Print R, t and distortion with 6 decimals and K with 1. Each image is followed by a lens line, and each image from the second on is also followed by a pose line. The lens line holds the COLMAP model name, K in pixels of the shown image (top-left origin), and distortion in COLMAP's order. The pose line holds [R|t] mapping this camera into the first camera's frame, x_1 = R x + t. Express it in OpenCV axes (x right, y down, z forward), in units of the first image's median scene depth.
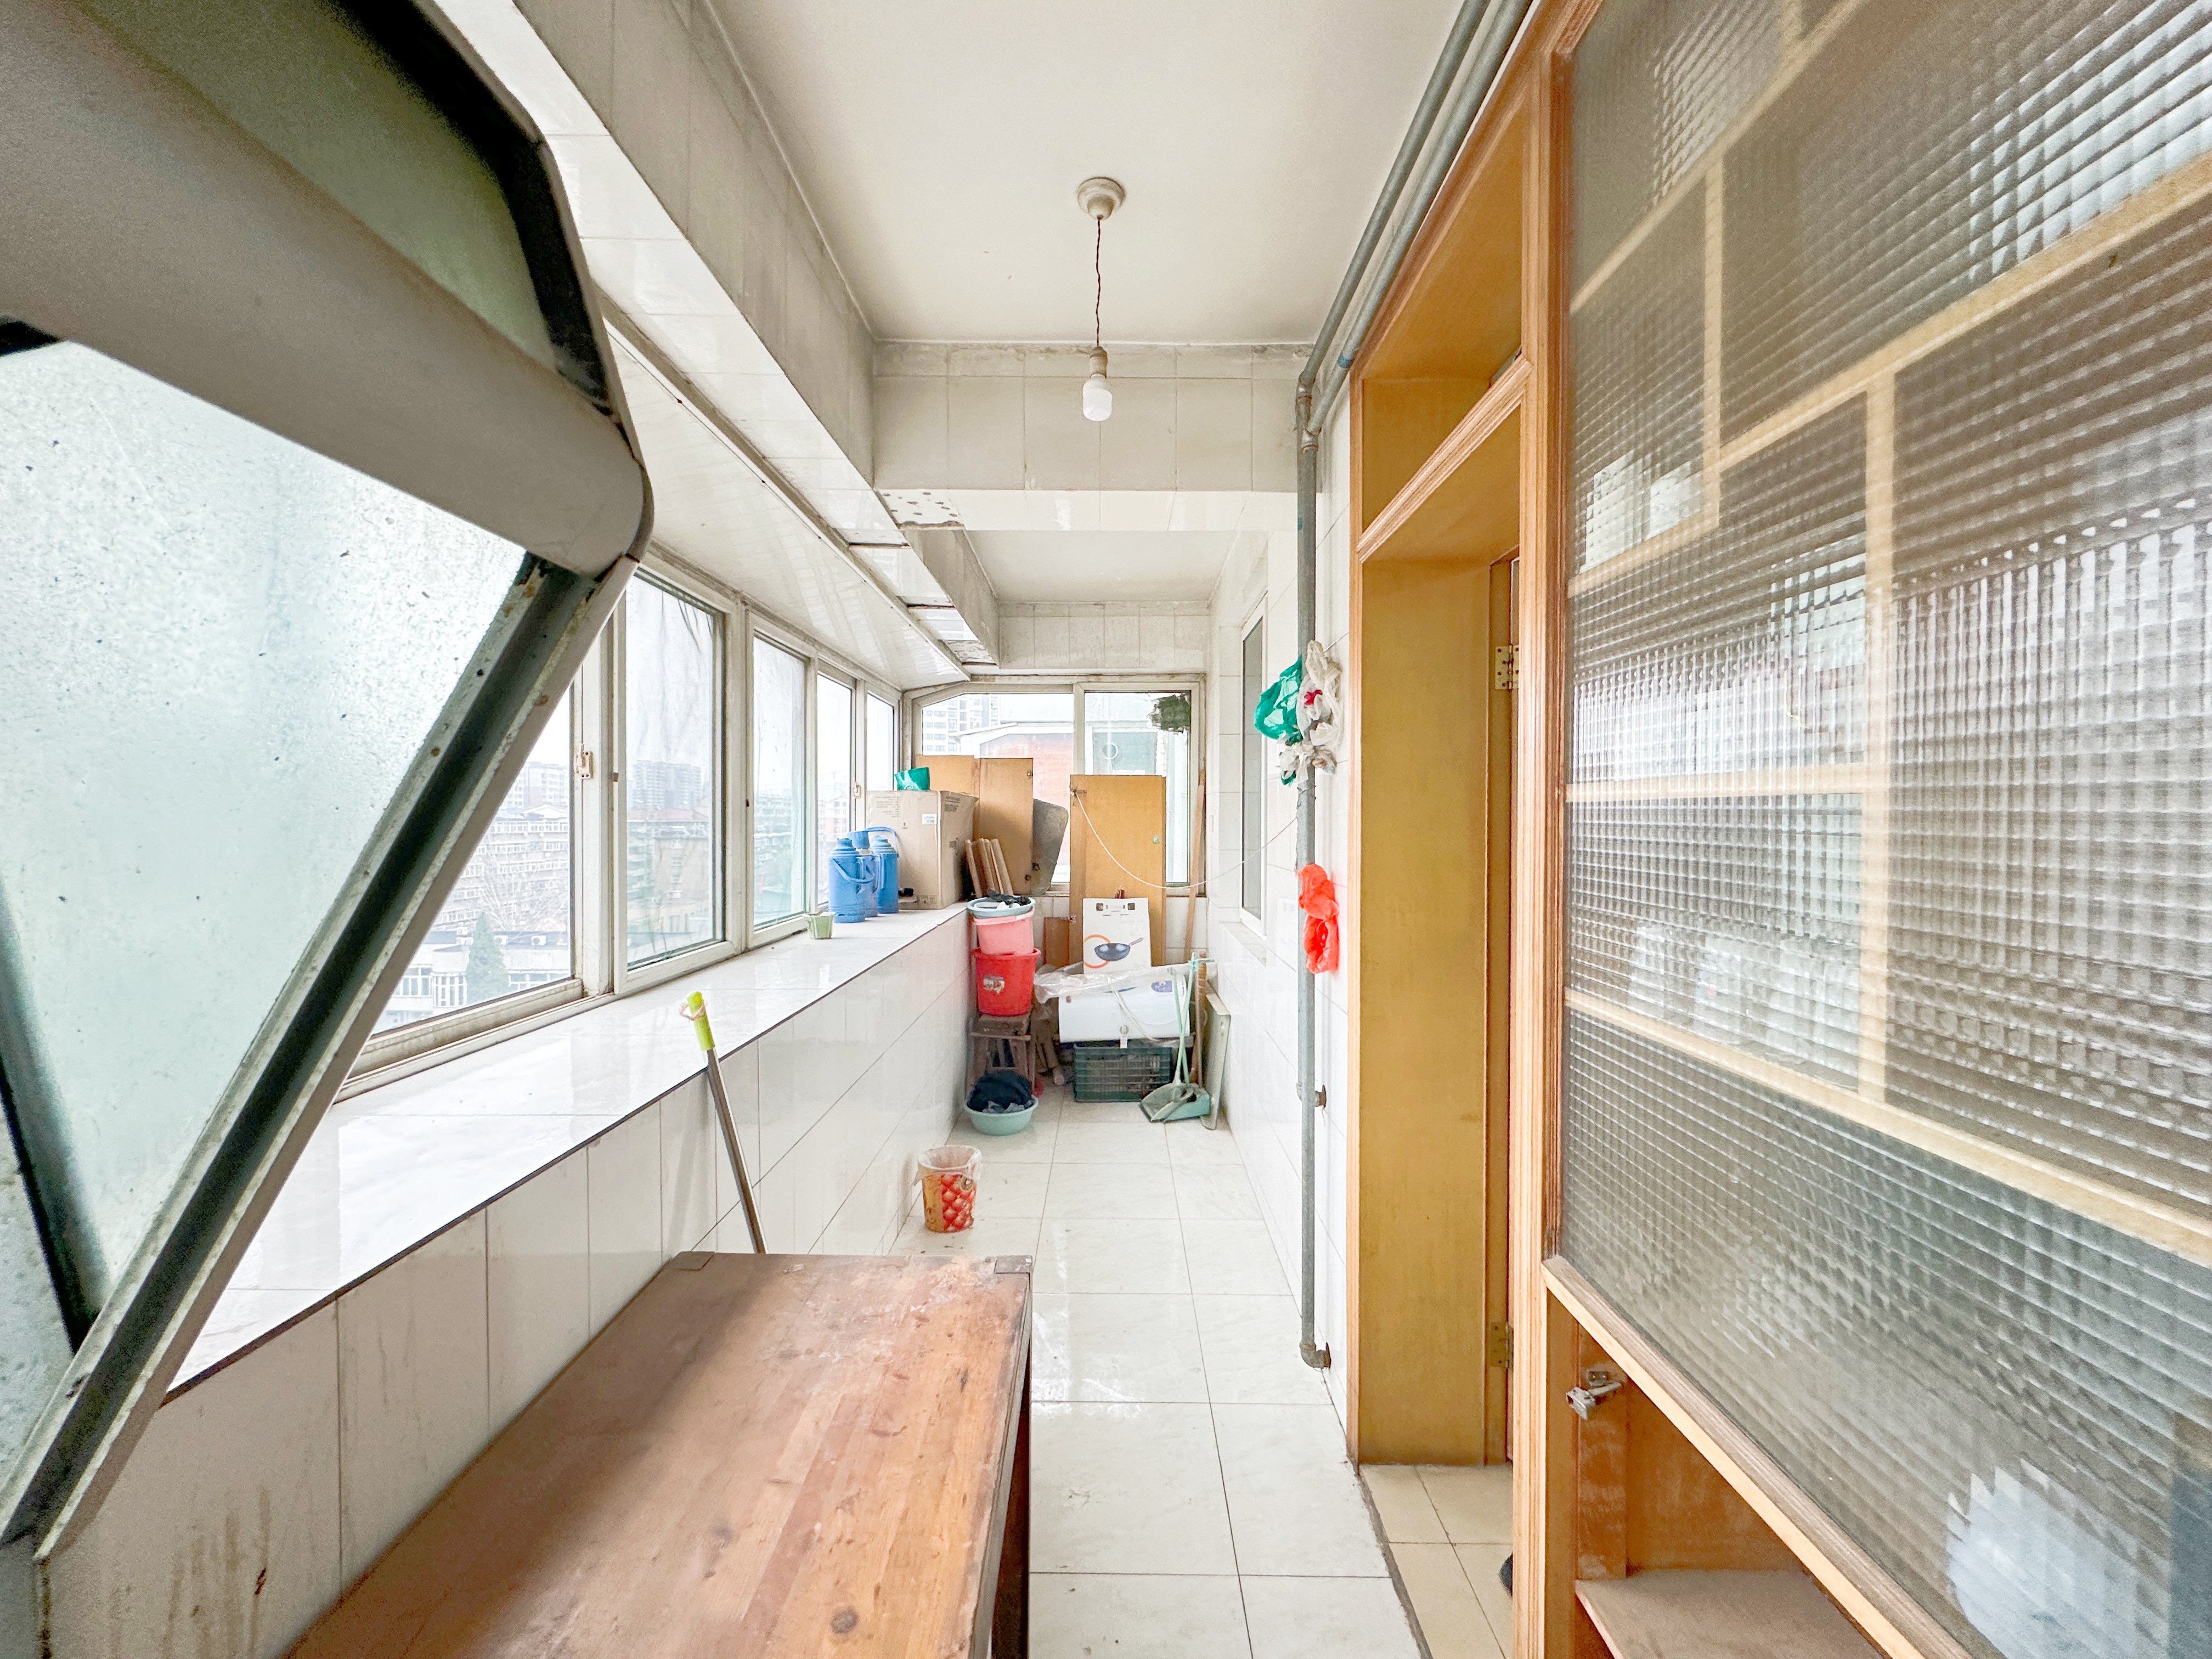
lens RADIAL K [[877.0, 0, 1106.0], [0, 877.0, 829.5], [0, 0, 1]] dist [0.000662, 0.000010]
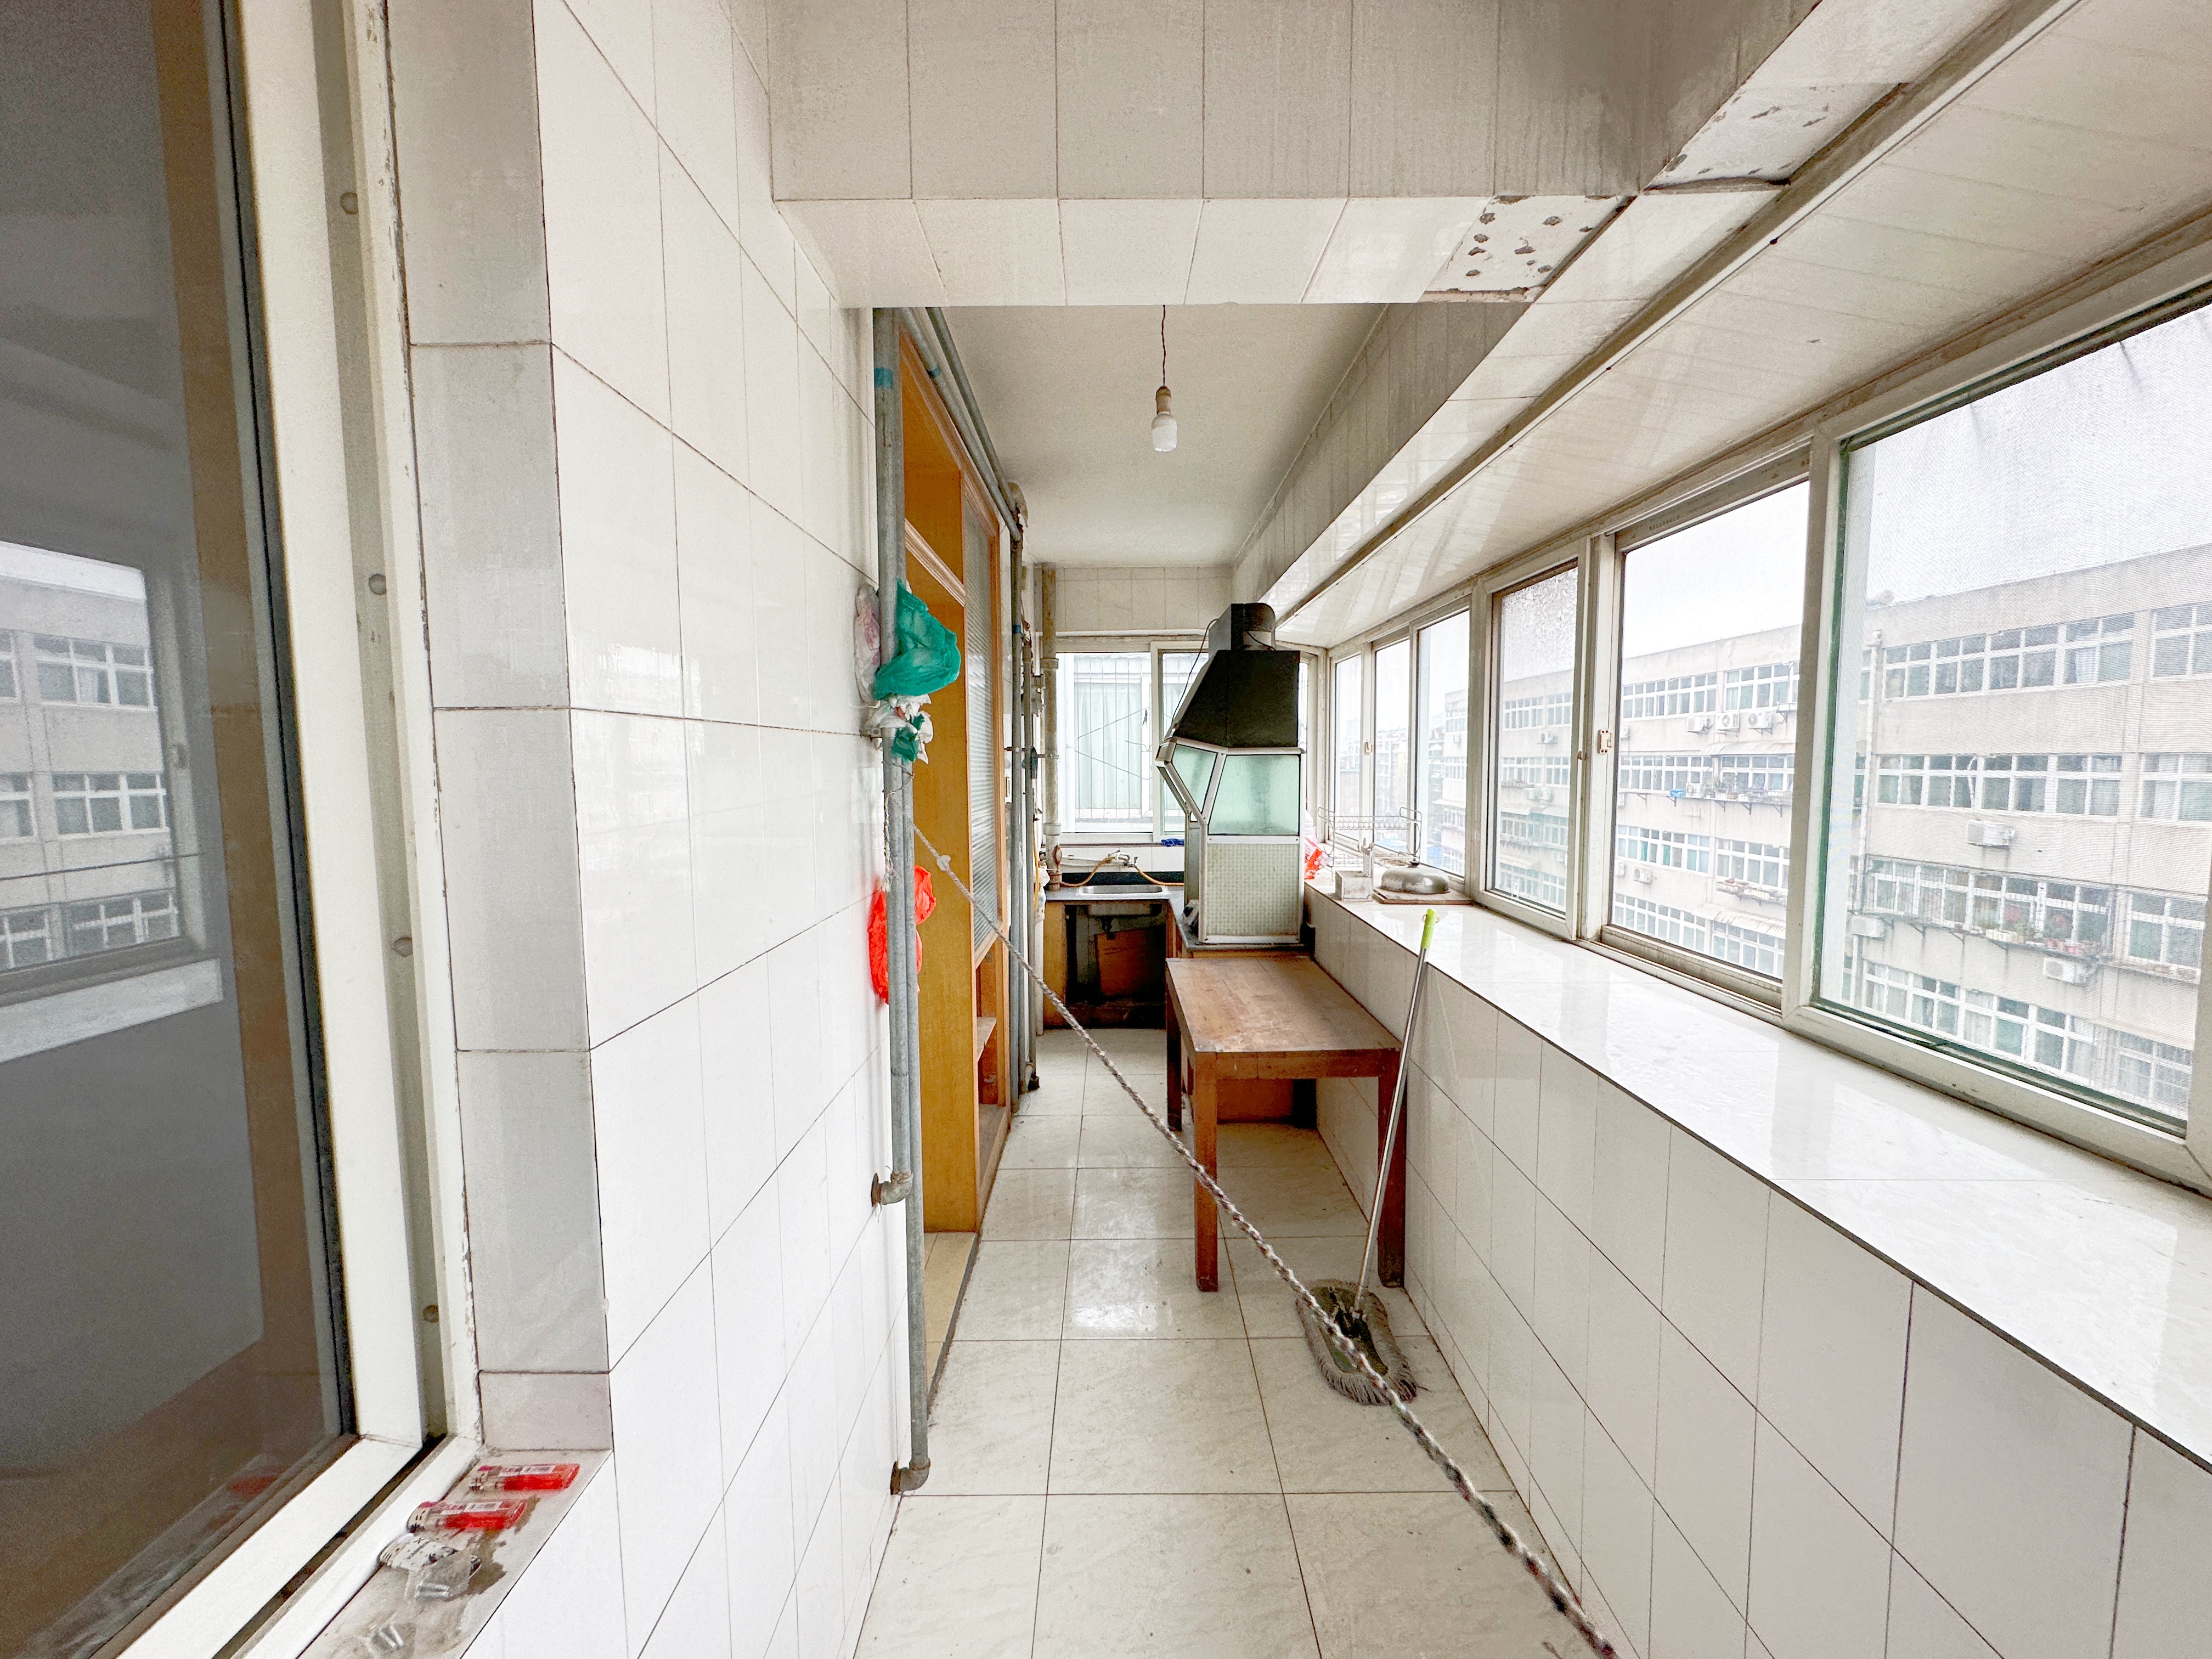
lens RADIAL K [[877.0, 0, 1106.0], [0, 877.0, 829.5], [0, 0, 1]] dist [0.000662, 0.000010]
pose [[-0.999996, 0.002885, -0.000472, 0.092914], [0.002827, 0.995388, 0.095893, -0.101807], [0.000746, 0.095891, -0.995392, 2.857347]]
